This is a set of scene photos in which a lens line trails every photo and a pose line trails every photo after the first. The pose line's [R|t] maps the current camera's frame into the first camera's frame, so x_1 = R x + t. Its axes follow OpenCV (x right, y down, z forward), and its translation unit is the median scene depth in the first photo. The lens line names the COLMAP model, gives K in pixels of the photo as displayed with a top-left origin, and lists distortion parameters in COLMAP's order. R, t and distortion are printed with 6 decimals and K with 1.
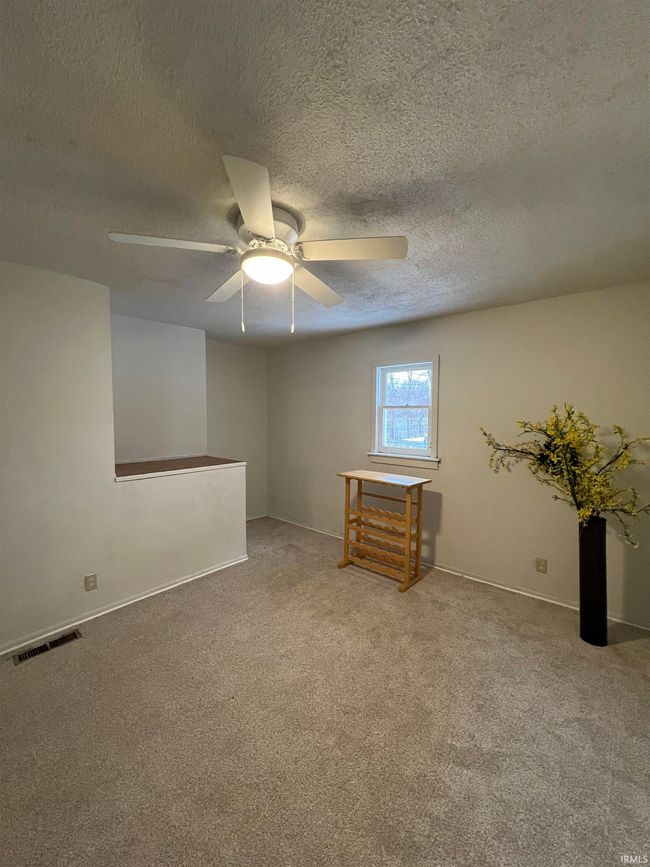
lens RADIAL K [[345.9, 0, 325.1], [0, 345.9, 435.0], [0, 0, 1]] dist [0.000904, 0.000065]
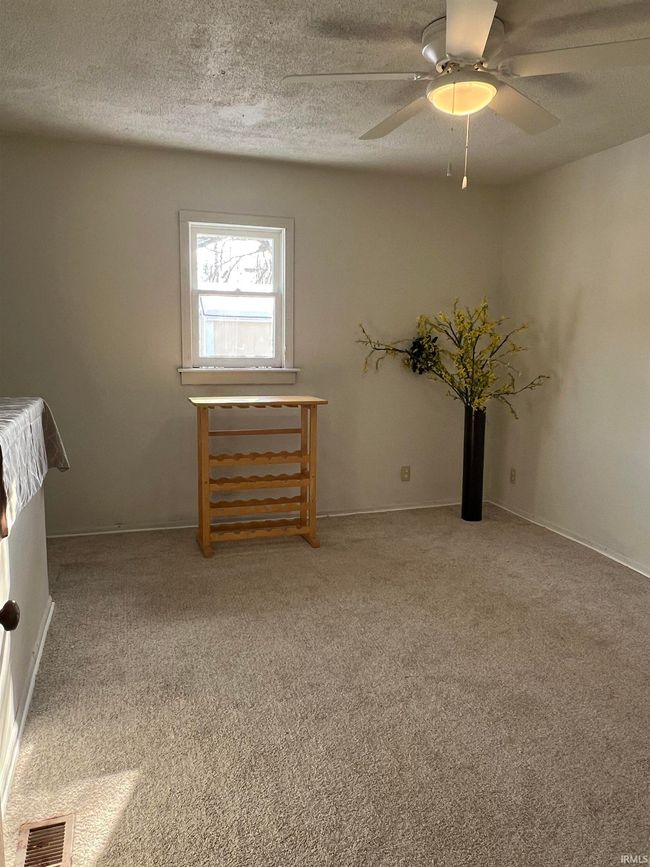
lens RADIAL K [[657.1, 0, 329.0], [0, 657.1, 432.8], [0, 0, 1]] dist [0.013605, -0.000141]
pose [[0.504201, -0.130124, 0.853726, -0.970971], [0.038120, 0.990973, 0.128530, 0.033818], [-0.862744, -0.032261, 0.504610, 0.289621]]
